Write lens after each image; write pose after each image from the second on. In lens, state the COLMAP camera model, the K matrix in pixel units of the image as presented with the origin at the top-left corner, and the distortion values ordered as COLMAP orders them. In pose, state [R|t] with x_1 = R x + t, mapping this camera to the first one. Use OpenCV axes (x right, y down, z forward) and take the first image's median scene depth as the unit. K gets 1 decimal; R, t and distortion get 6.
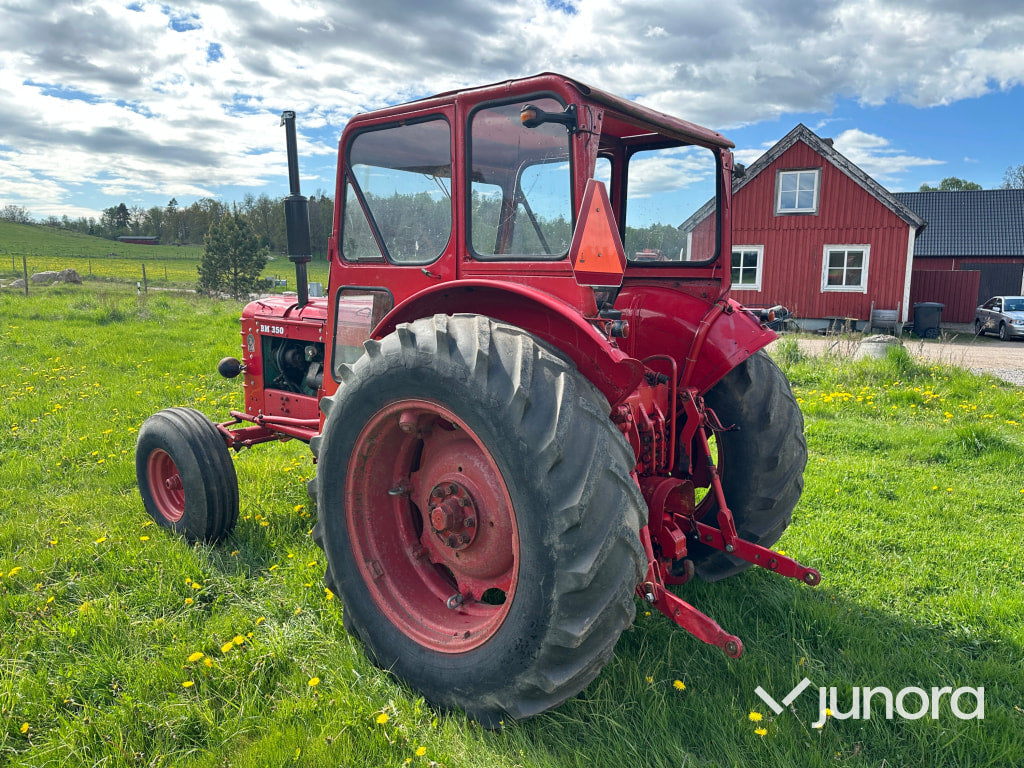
lens RADIAL K [[725.0, 0, 517.6], [0, 725.0, 383.5], [0, 0, 1]] dist [0.038382, -0.037669]
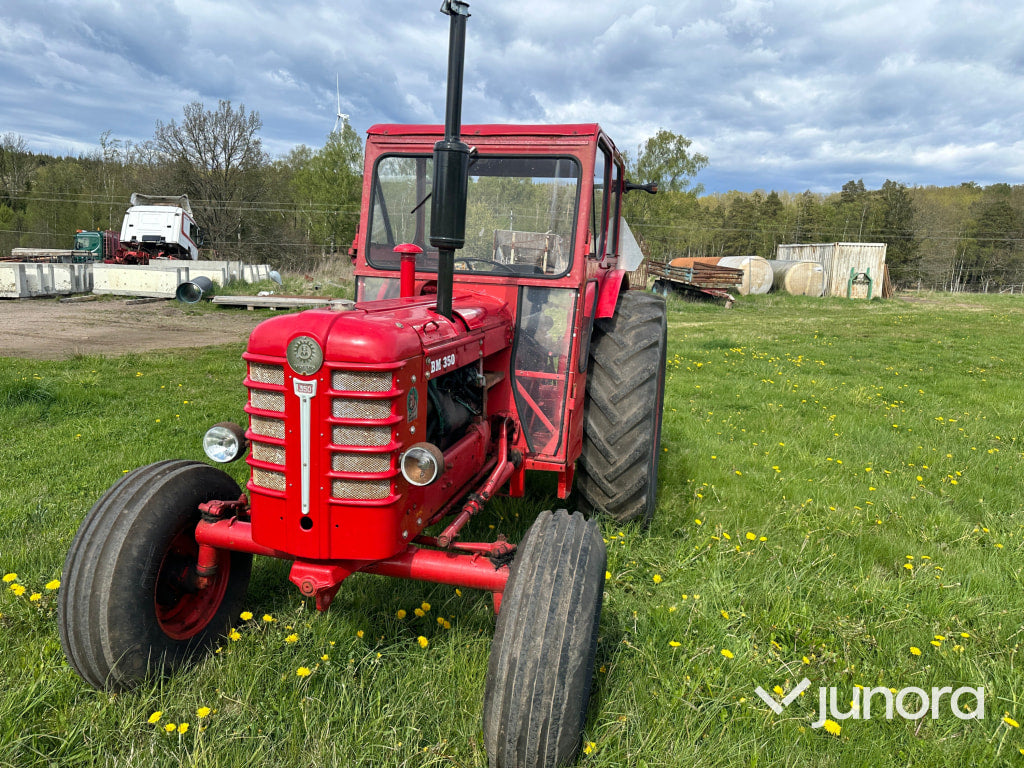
lens RADIAL K [[733.9, 0, 529.4], [0, 733.9, 380.5], [0, 0, 1]] dist [0.040617, -0.047431]
pose [[-0.460323, -0.181271, 0.869047, -0.852773], [0.085288, 0.965373, 0.246539, -0.193587], [-0.883645, 0.187607, -0.428923, 1.149608]]
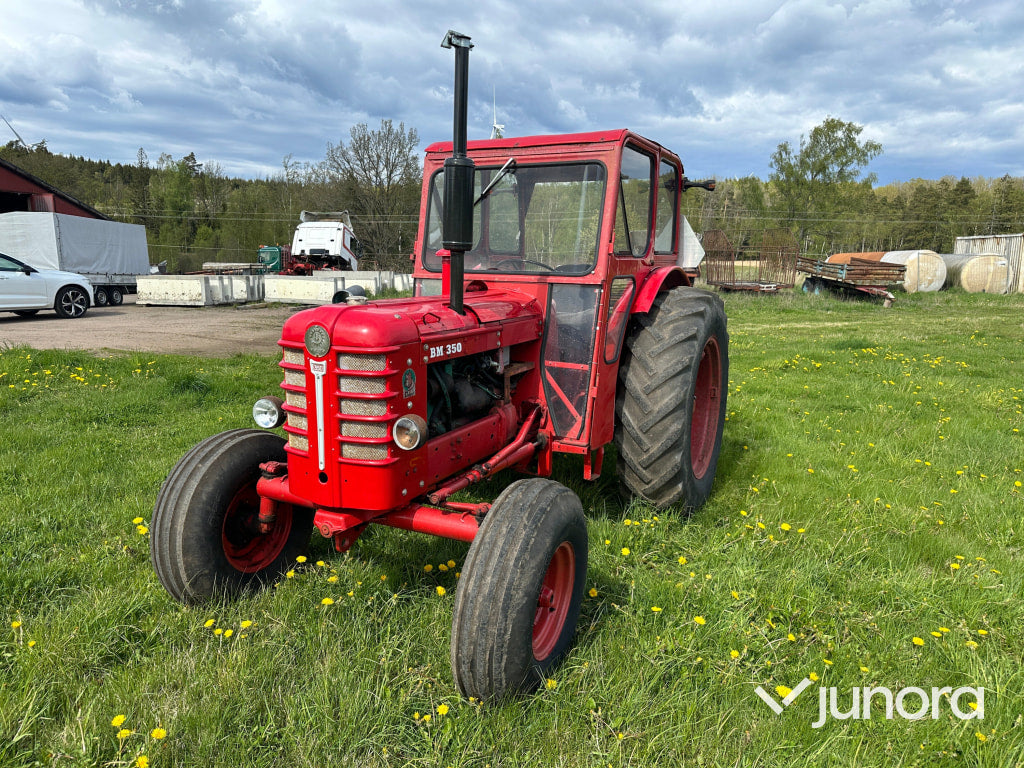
lens RADIAL K [[741.0, 0, 512.0], [0, 741.0, 384.0], [0, 0, 1]] dist [0.038902, -0.048680]
pose [[-0.248320, -0.183636, 0.951112, -0.979891], [0.127387, 0.967149, 0.219991, -0.181007], [-0.960265, 0.175787, -0.216769, 1.054974]]
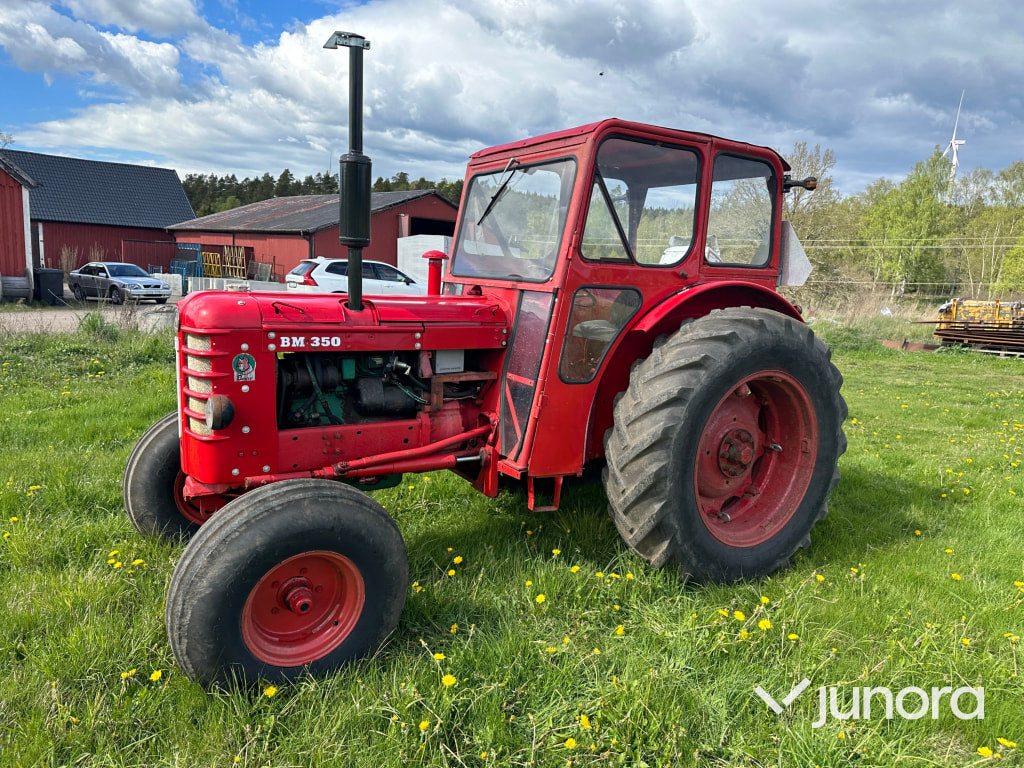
lens RADIAL K [[740.2, 0, 513.0], [0, 740.2, 377.0], [0, 0, 1]] dist [0.041548, -0.041615]
pose [[0.294613, -0.139103, 0.945438, -0.915947], [0.098677, 0.988489, 0.114688, -0.099148], [-0.950508, 0.059504, 0.304948, 0.580672]]
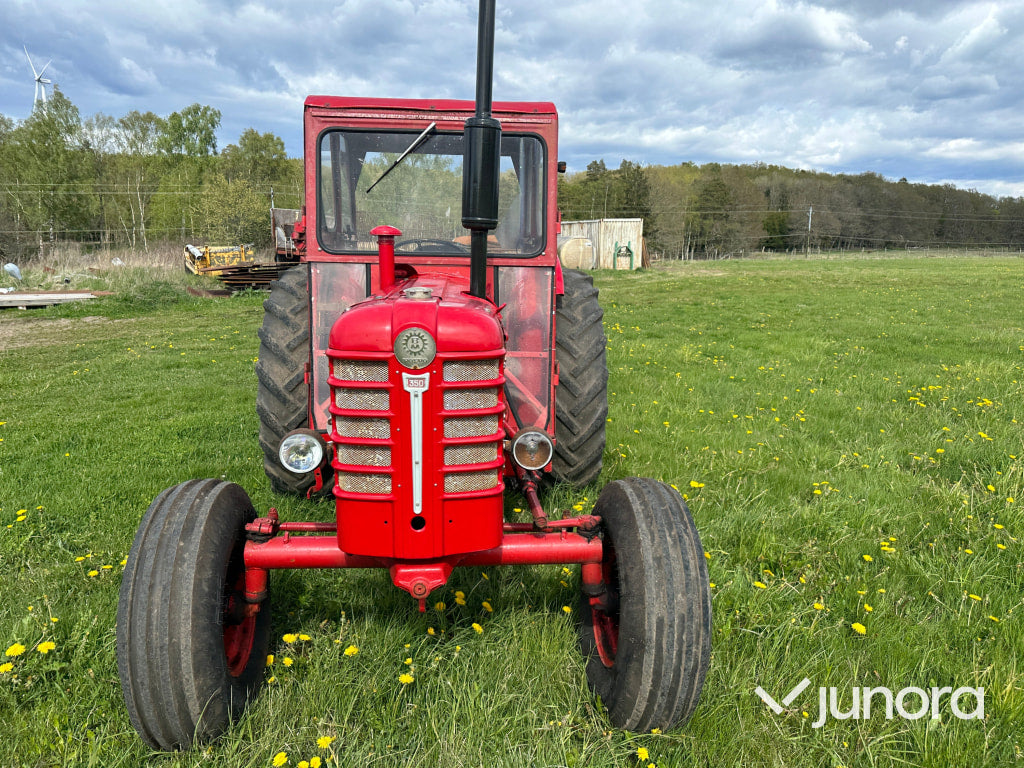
lens RADIAL K [[728.4, 0, 528.7], [0, 728.4, 385.6], [0, 0, 1]] dist [0.042725, -0.044852]
pose [[-0.717868, -0.157781, 0.678064, -0.721233], [0.081808, 0.948113, 0.307229, -0.213322], [-0.691356, 0.276021, -0.667712, 1.329420]]
